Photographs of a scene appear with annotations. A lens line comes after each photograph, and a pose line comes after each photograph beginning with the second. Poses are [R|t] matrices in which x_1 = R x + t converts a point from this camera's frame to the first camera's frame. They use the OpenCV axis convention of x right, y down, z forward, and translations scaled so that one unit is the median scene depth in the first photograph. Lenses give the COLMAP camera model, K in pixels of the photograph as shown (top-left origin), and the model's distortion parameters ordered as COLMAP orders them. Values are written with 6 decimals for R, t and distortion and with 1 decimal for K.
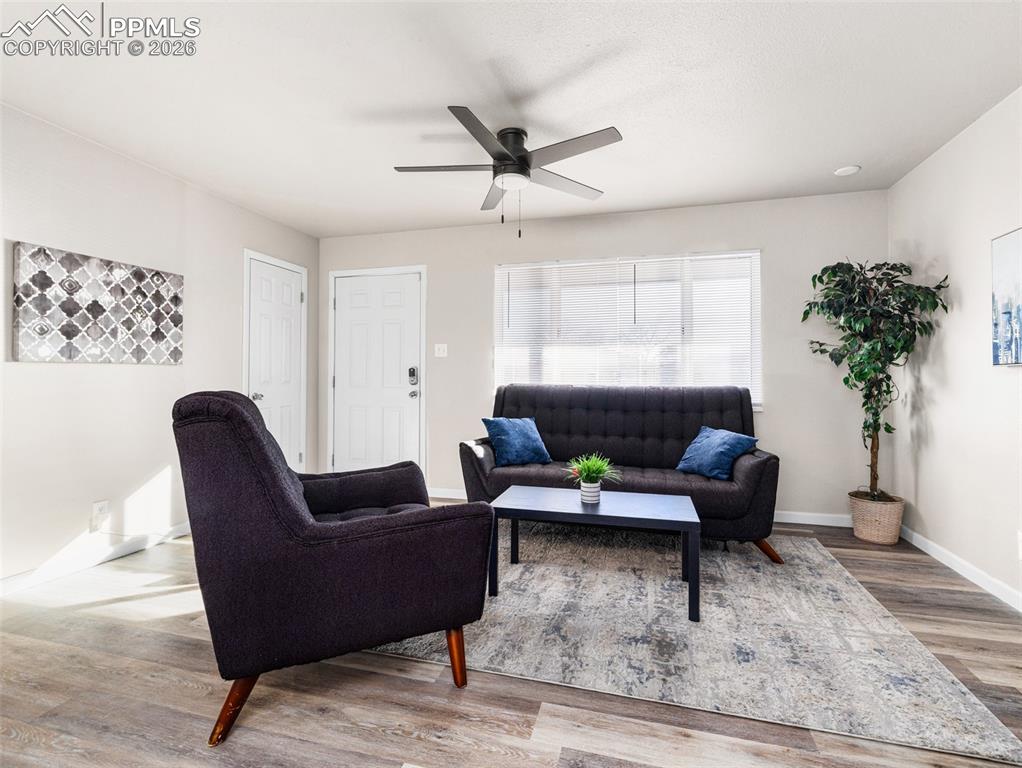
lens RADIAL K [[483.9, 0, 512.0], [0, 483.9, 376.6], [0, 0, 1]] dist [-0.000391, -0.000139]
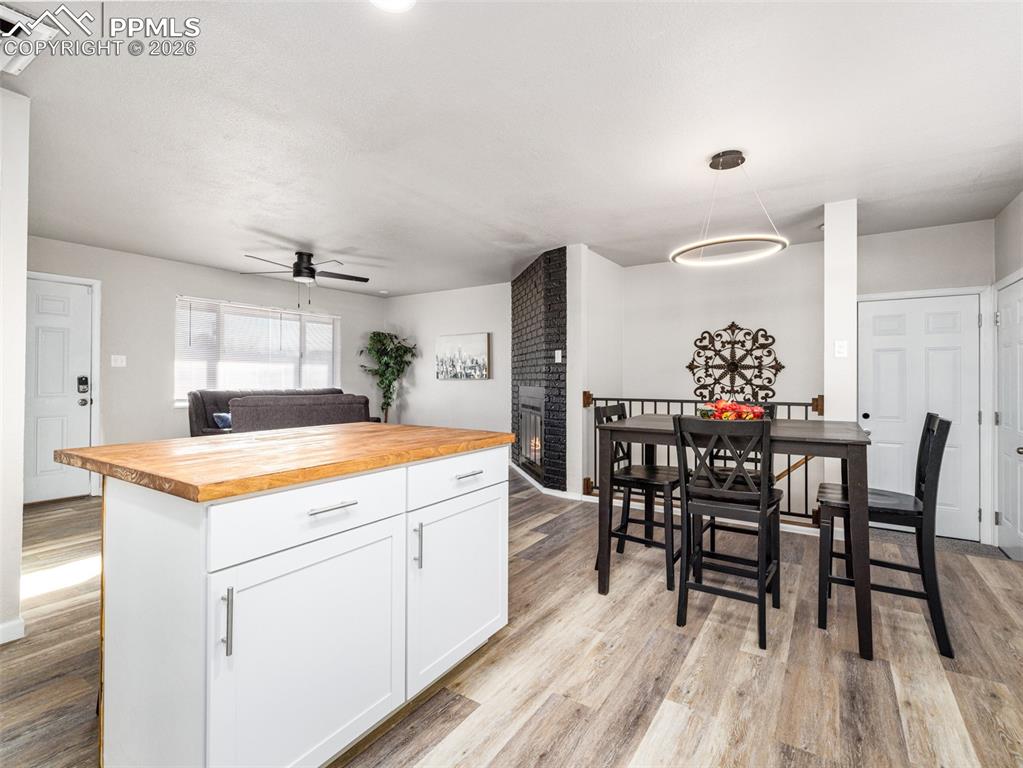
lens RADIAL K [[484.4, 0, 512.5], [0, 484.4, 376.6], [0, 0, 1]] dist [-0.000391, -0.000139]
pose [[0.302565, 0.000729, 0.953128, -1.288070], [-0.002575, 0.999997, 0.000053, -0.028775], [-0.953125, -0.002470, 0.302566, -0.273275]]
